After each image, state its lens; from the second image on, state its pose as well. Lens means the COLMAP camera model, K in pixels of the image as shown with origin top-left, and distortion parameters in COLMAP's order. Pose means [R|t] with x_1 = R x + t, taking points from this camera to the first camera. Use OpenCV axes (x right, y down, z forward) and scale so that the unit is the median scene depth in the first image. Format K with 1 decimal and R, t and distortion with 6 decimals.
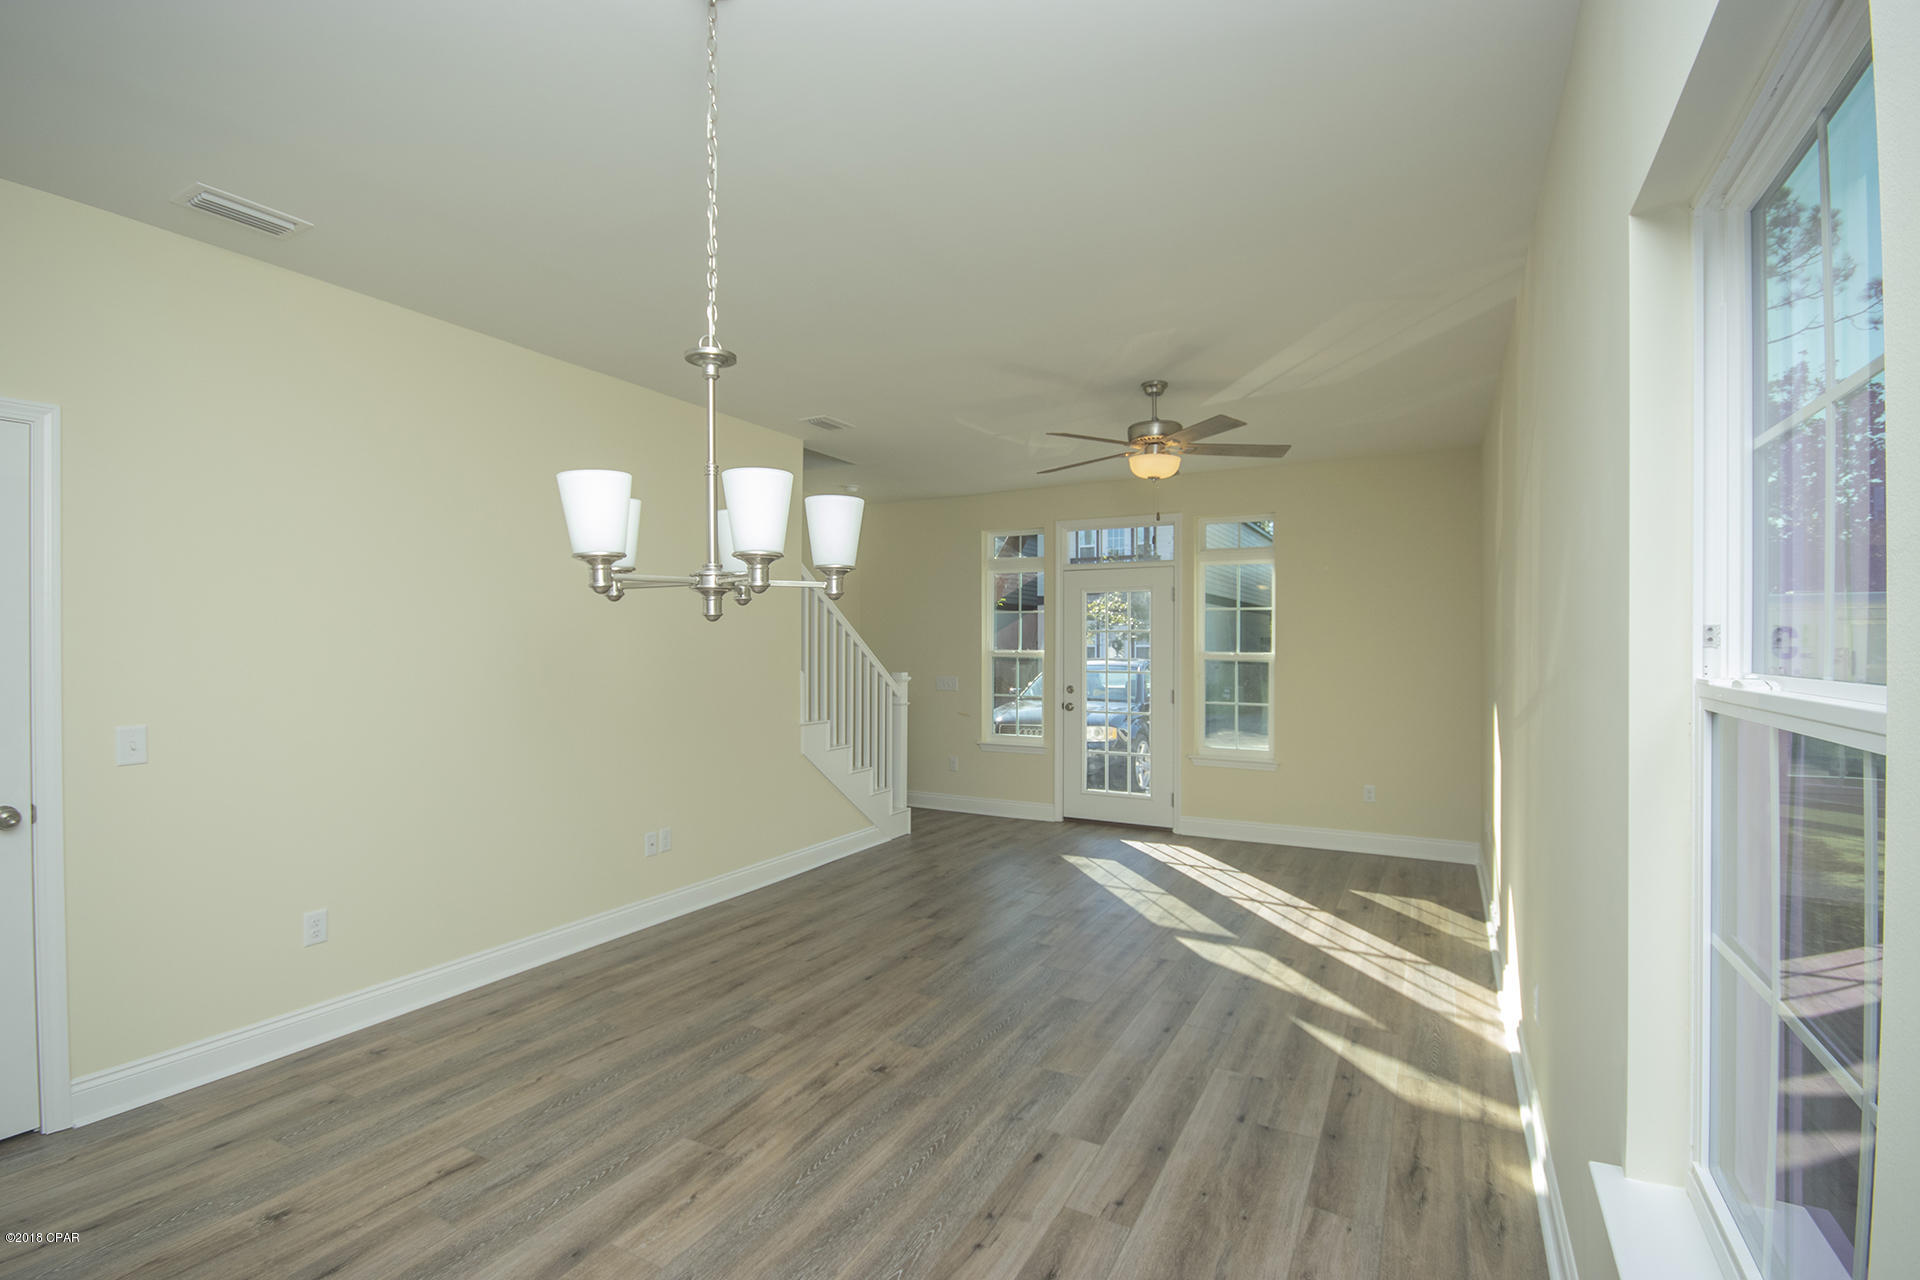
lens RADIAL K [[871.5, 0, 947.7], [0, 871.5, 647.7], [0, 0, 1]] dist [-0.000366, -0.000036]
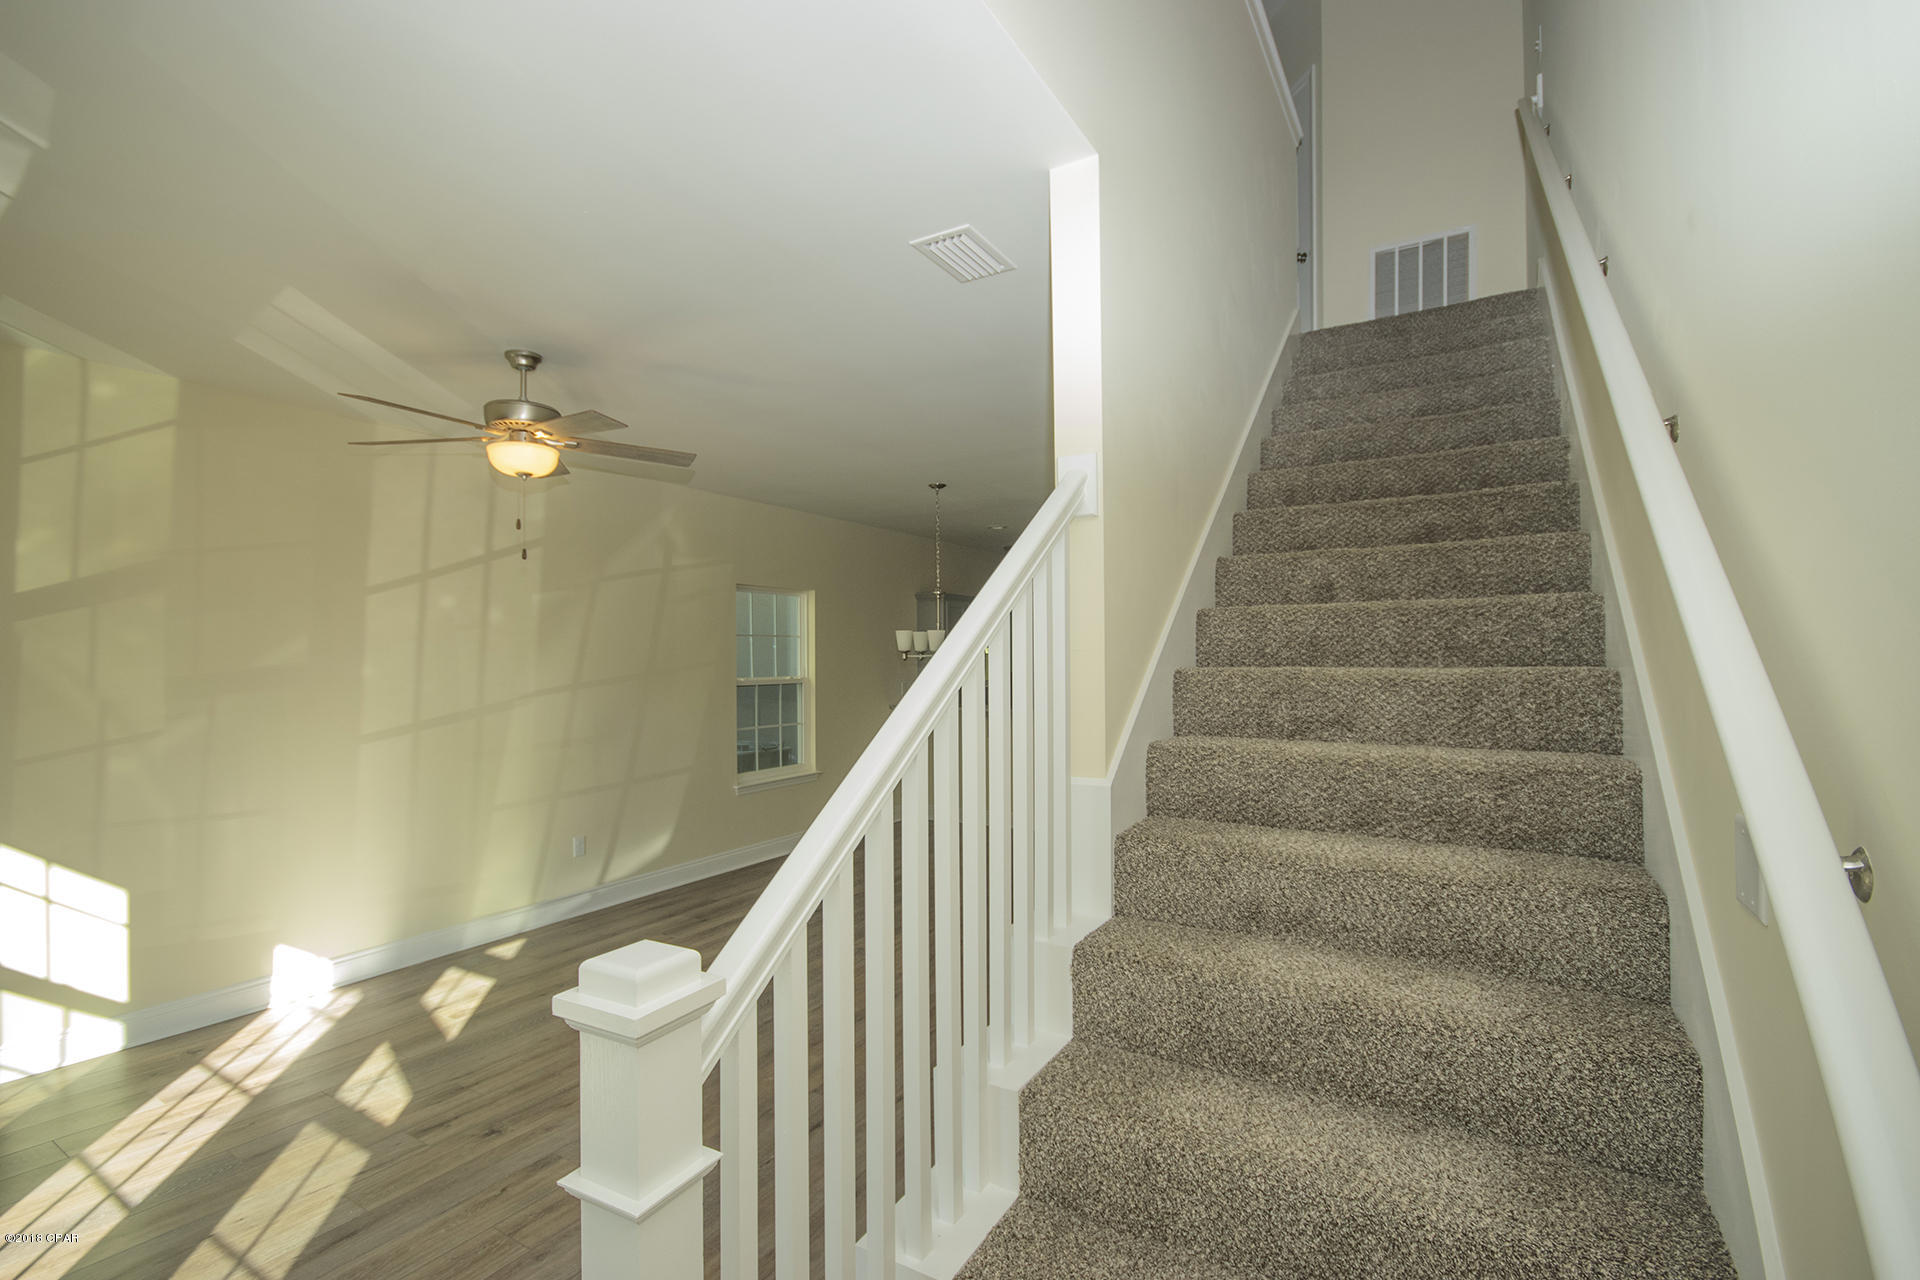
lens RADIAL K [[859.6, 0, 957.4], [0, 859.6, 653.3], [0, 0, 1]] dist [0.011543, -0.015860]
pose [[-0.999557, -0.000625, 0.029763, -0.255497], [-0.000575, 0.999998, 0.001664, -0.054831], [-0.029764, 0.001646, -0.999556, 2.612640]]
